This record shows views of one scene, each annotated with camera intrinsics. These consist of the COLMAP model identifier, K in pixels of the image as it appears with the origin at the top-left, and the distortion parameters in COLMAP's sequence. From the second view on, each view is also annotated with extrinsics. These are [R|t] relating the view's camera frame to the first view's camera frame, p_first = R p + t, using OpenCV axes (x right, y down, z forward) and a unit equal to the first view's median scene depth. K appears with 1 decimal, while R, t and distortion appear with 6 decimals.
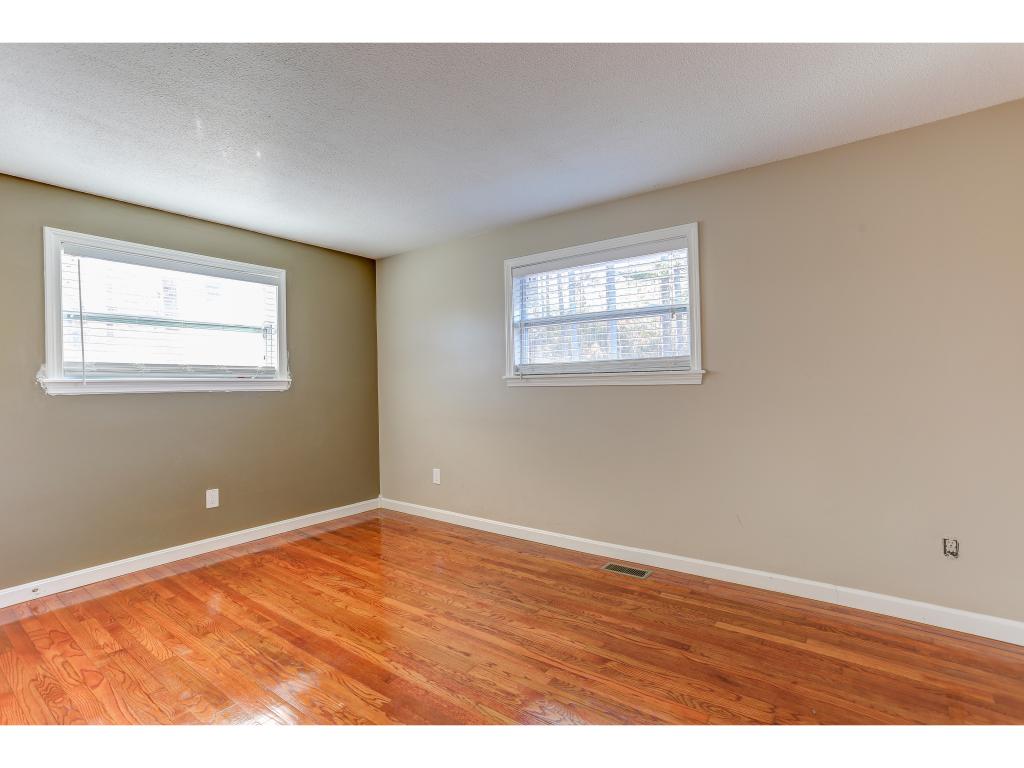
lens RADIAL K [[524.5, 0, 512.0], [0, 524.5, 384.0], [0, 0, 1]] dist [-0.047367, 0.000205]
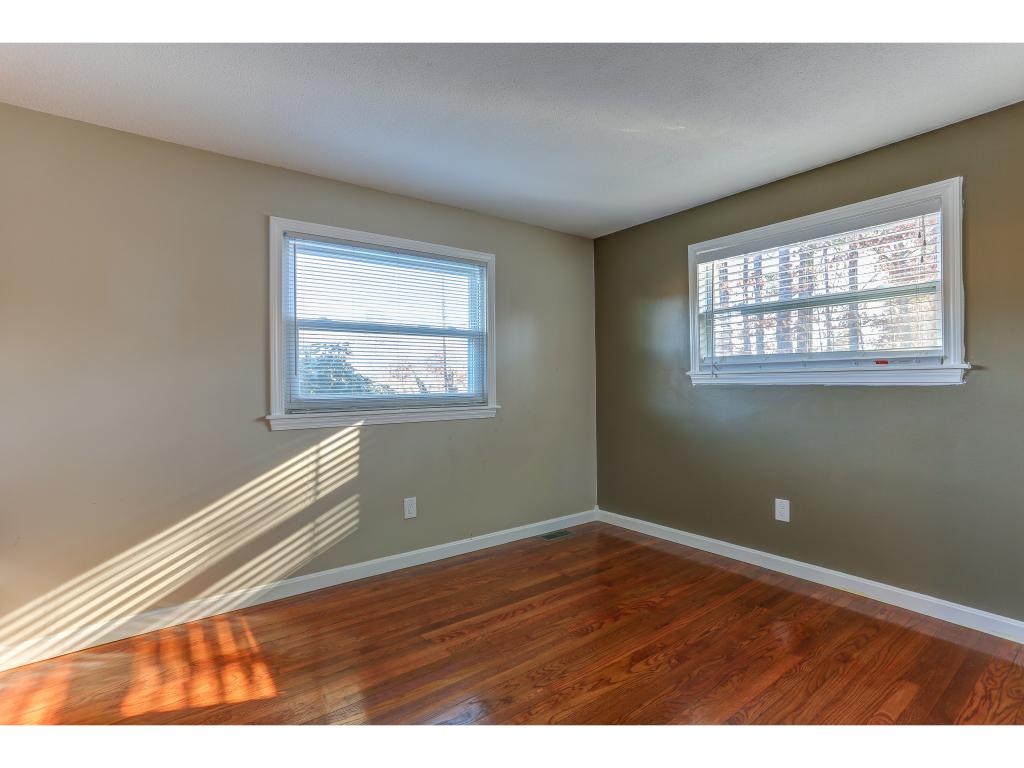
lens RADIAL K [[513.3, 0, 521.0], [0, 513.3, 385.7], [0, 0, 1]] dist [-0.001045, -0.000092]
pose [[0.970101, 0.004941, -0.242651, -0.104145], [-0.003109, 0.999964, 0.007932, 0.001612], [0.242681, -0.006940, 0.970081, 0.081969]]
